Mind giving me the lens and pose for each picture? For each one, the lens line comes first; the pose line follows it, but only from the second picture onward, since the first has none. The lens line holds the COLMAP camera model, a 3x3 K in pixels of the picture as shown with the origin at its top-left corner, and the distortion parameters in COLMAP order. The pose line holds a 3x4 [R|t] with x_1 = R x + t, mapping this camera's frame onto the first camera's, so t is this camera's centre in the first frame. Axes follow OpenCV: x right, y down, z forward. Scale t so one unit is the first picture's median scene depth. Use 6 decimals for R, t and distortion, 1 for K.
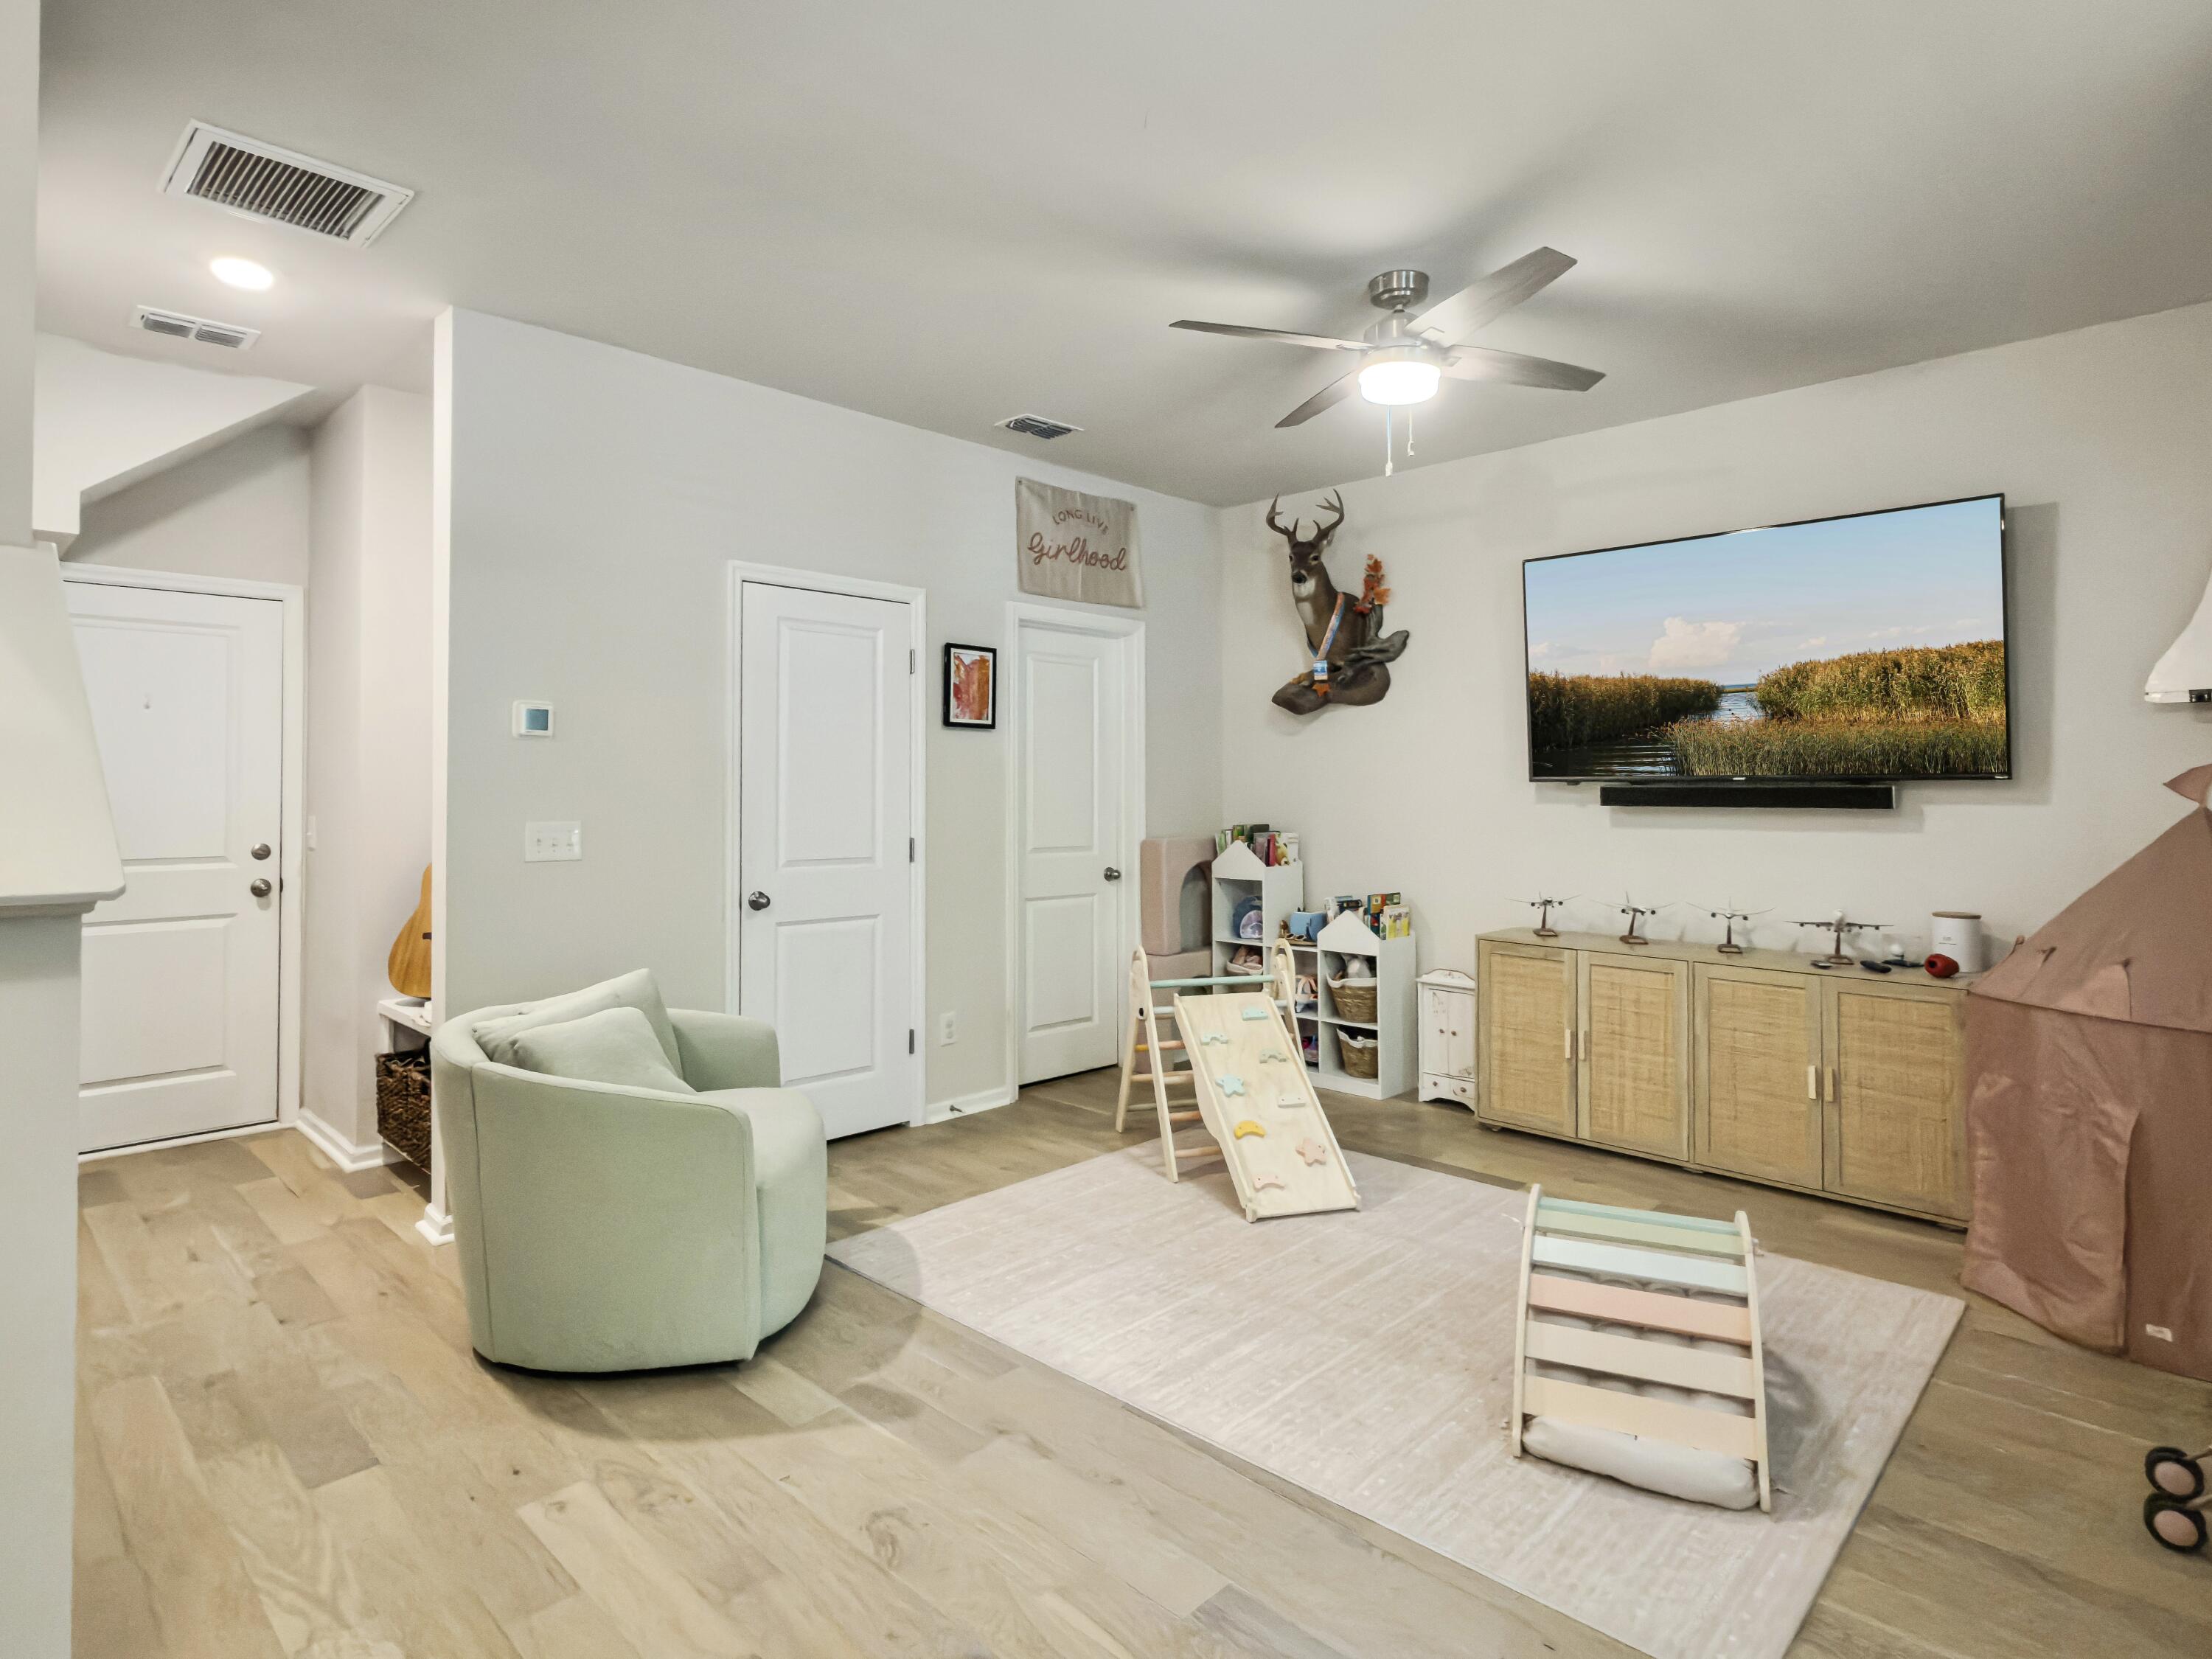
lens RADIAL K [[1182.8, 0, 1106.0], [0, 1182.8, 762.3], [0, 0, 1]] dist [-0.002019, 0.000089]
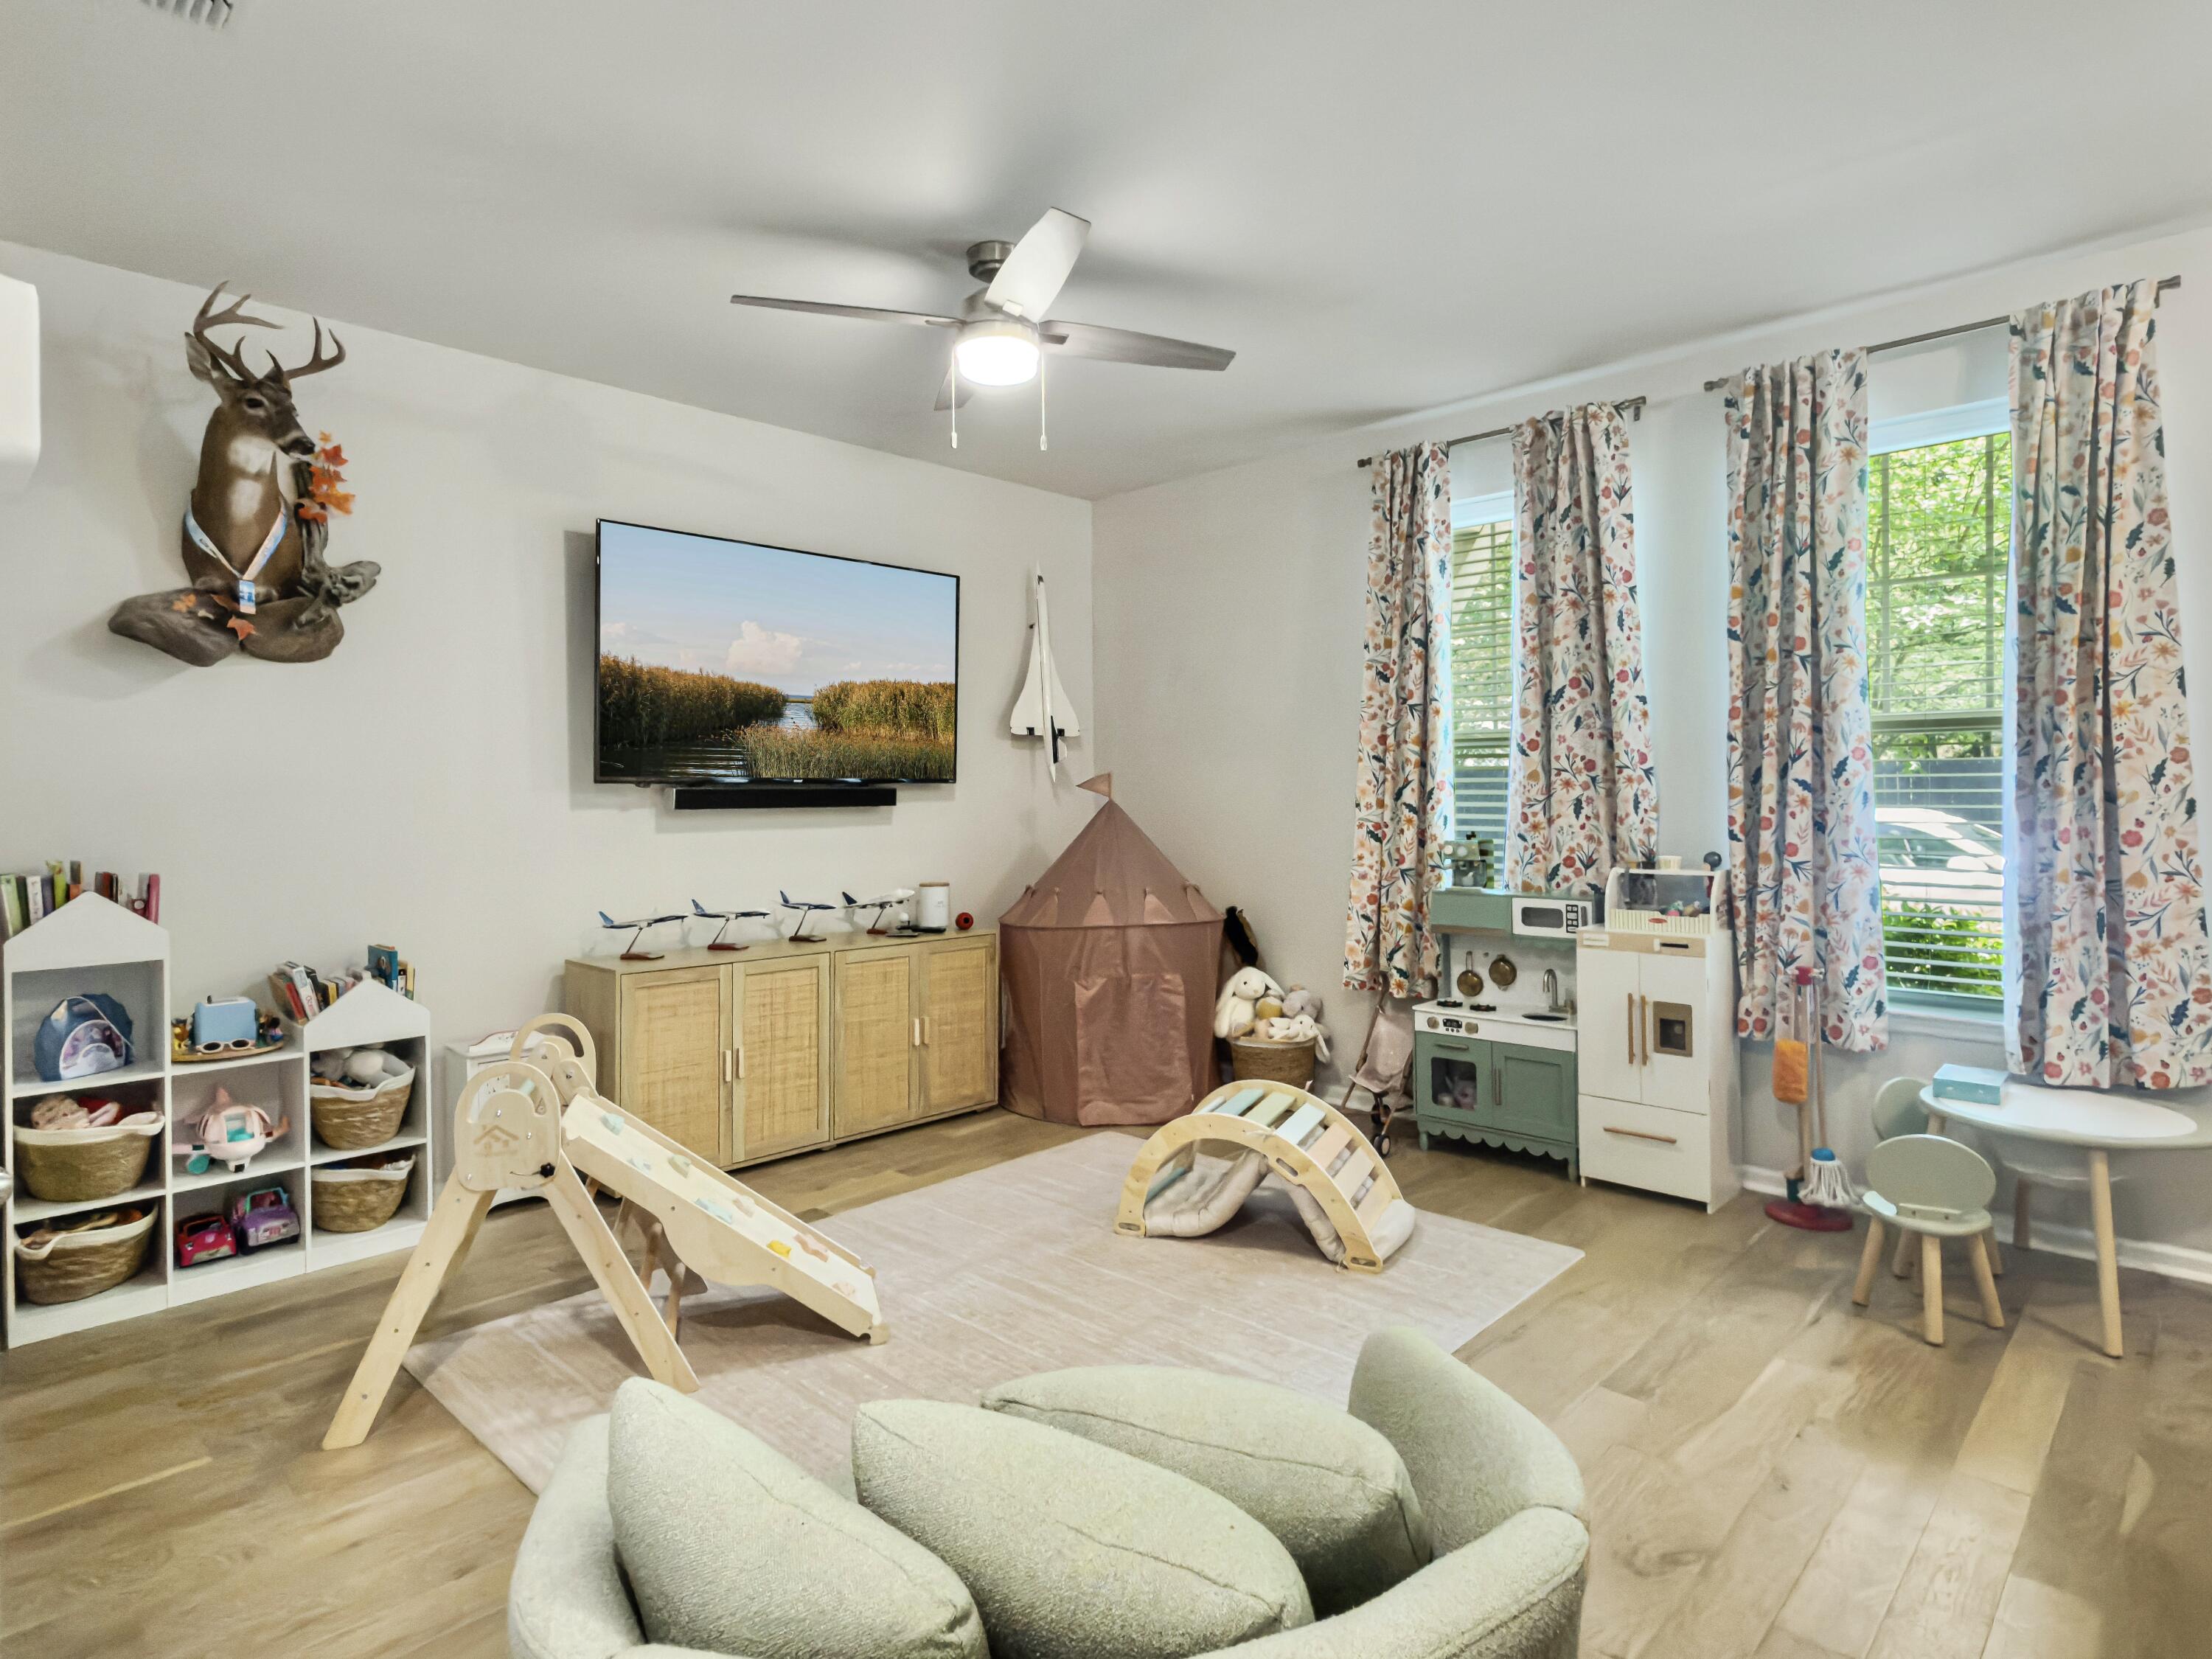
lens RADIAL K [[1224.4, 0, 1106.0], [0, 1224.4, 829.5], [0, 0, 1]] dist [-0.002997, -0.000425]
pose [[-0.005743, -0.034435, 0.999390, -0.582866], [-0.024423, 0.999114, 0.034285, 0.010974], [-0.999685, -0.024211, -0.006579, 0.726529]]
